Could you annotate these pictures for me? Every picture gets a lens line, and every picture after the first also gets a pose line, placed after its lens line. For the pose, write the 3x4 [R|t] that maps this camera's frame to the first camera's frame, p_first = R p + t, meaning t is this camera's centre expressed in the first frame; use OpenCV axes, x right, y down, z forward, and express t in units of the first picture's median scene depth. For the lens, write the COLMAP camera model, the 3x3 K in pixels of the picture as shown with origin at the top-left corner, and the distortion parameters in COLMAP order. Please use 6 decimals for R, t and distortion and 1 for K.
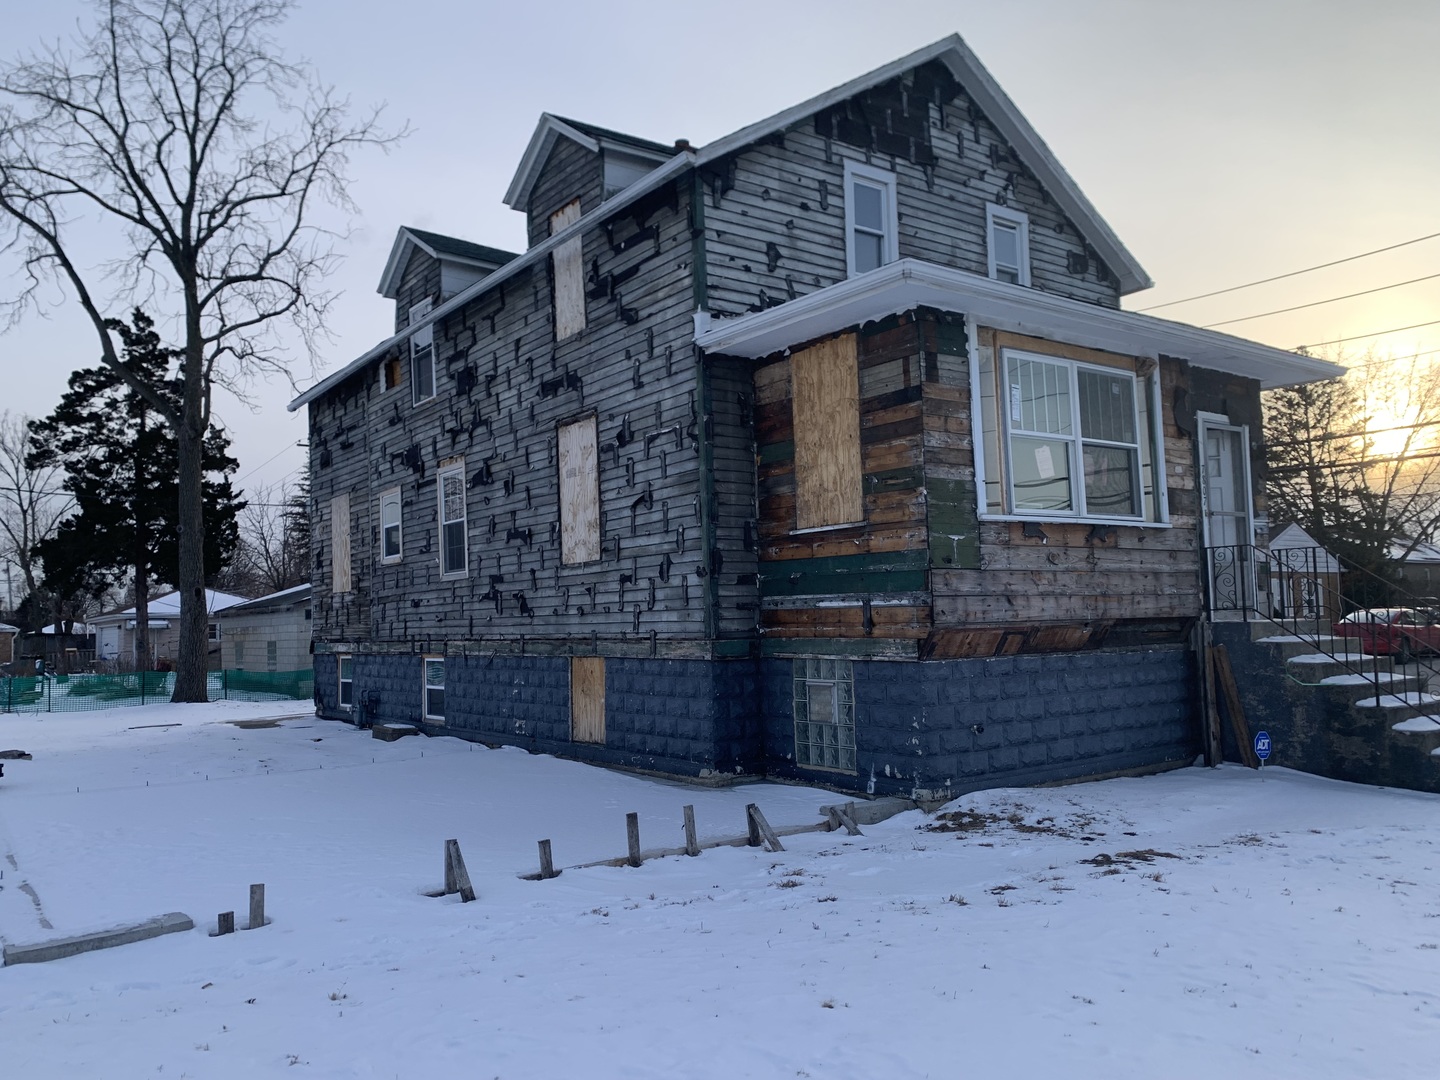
lens RADIAL K [[1080.5, 0, 706.4], [0, 1080.5, 546.6], [0, 0, 1]] dist [0.037057, -0.038129]
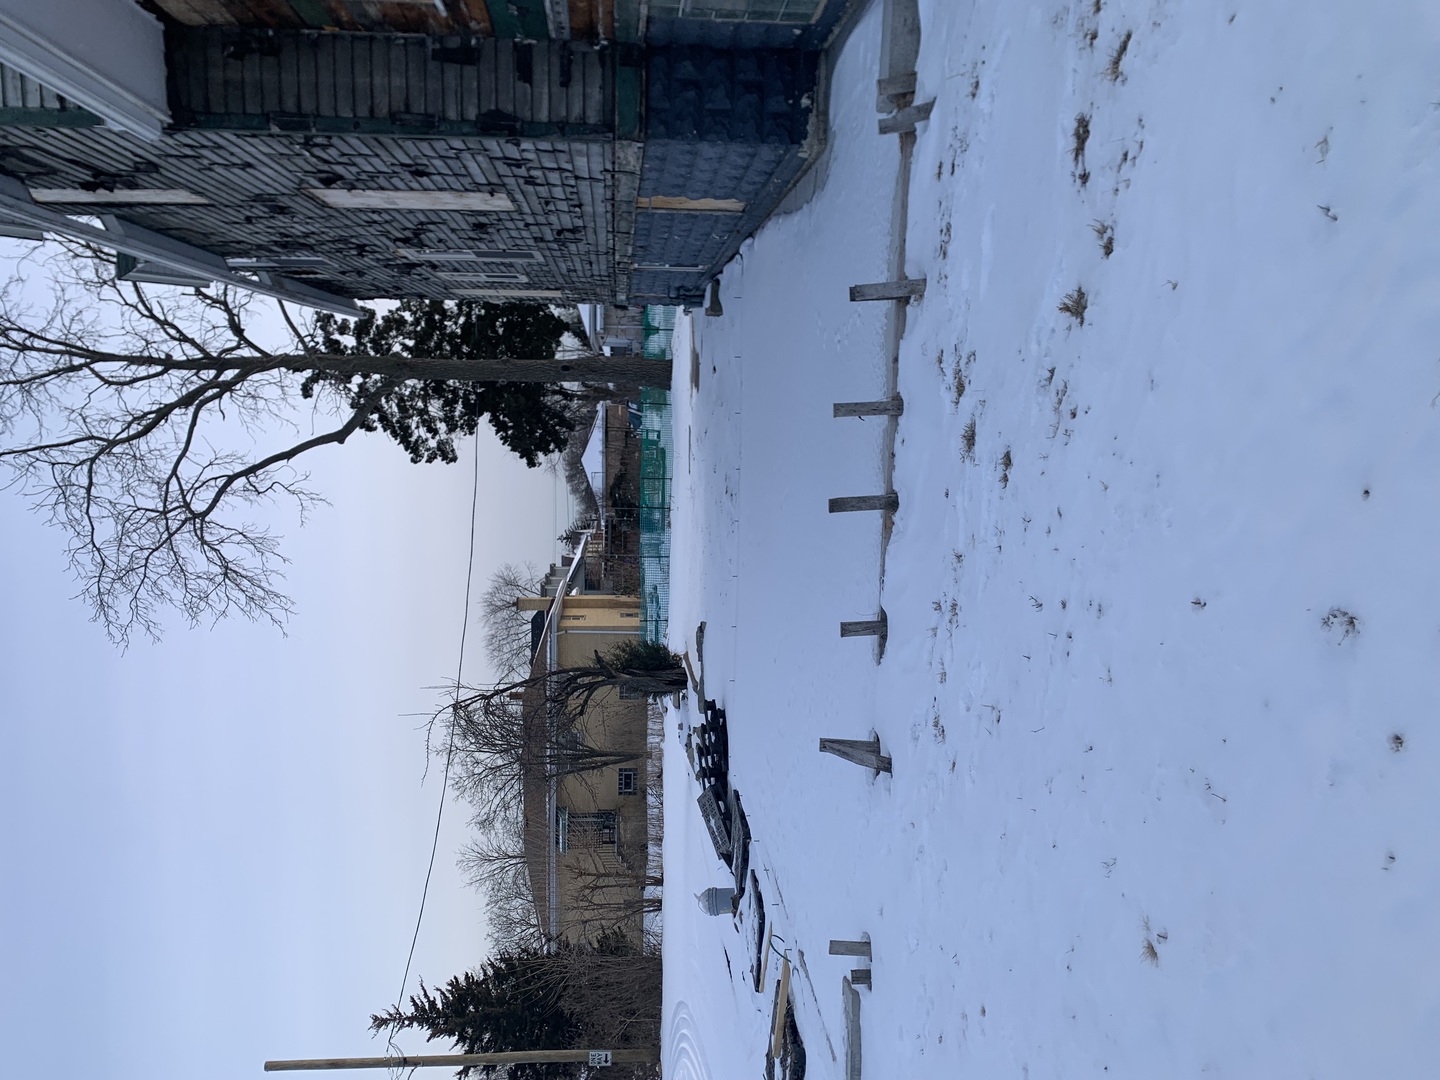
lens RADIAL K [[1080.5, 0, 710.3], [0, 1080.5, 551.5], [0, 0, 1]] dist [0.037057, -0.038129]
pose [[0.090961, -0.714934, -0.693250, 0.234440], [0.987584, -0.024774, 0.155128, 0.026031], [-0.128081, -0.698753, 0.703804, 0.254027]]
